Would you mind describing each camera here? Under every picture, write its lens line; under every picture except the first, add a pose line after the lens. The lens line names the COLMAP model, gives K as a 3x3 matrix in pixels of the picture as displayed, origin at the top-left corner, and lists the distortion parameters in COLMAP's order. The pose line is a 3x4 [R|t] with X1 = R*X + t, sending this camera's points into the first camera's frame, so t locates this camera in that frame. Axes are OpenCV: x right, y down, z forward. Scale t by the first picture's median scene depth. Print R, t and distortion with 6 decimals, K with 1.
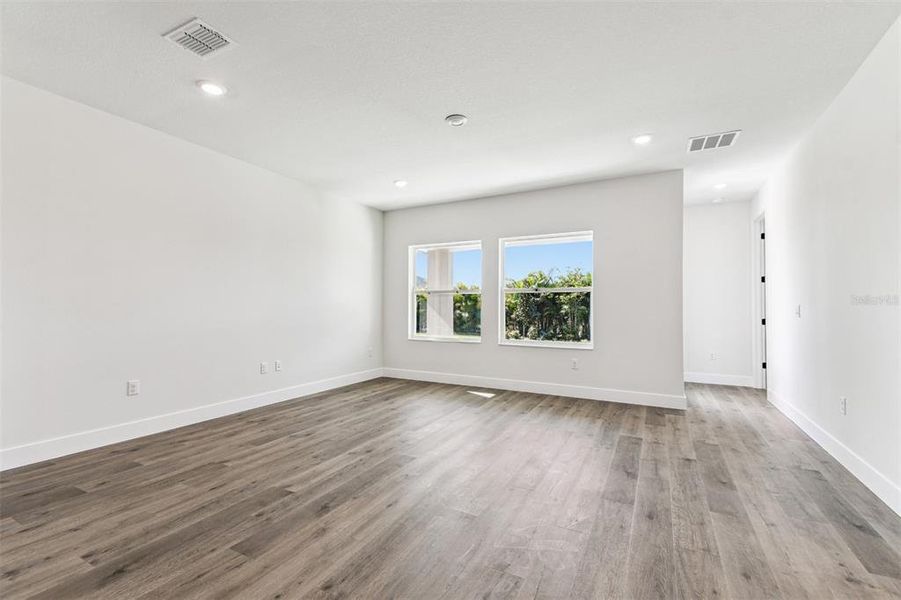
lens RADIAL K [[398.0, 0, 450.5], [0, 398.0, 300.0], [0, 0, 1]] dist [0.000314, -0.000058]
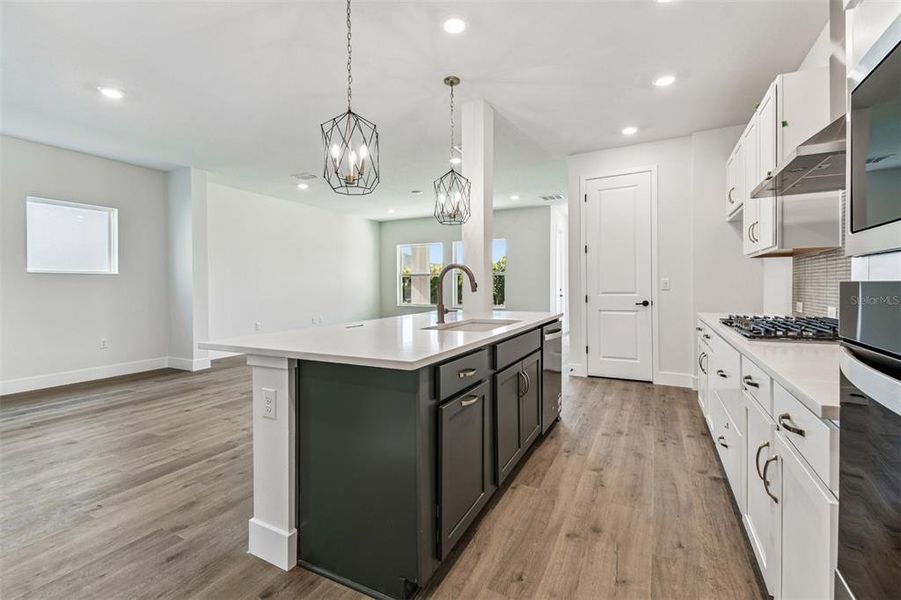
lens RADIAL K [[398.0, 0, 450.5], [0, 398.0, 300.0], [0, 0, 1]] dist [0.000314, -0.000058]
pose [[0.999876, -0.010393, 0.011844, 0.079623], [0.009775, 0.998645, 0.051112, -0.003354], [-0.012359, -0.050990, 0.998623, -0.538926]]
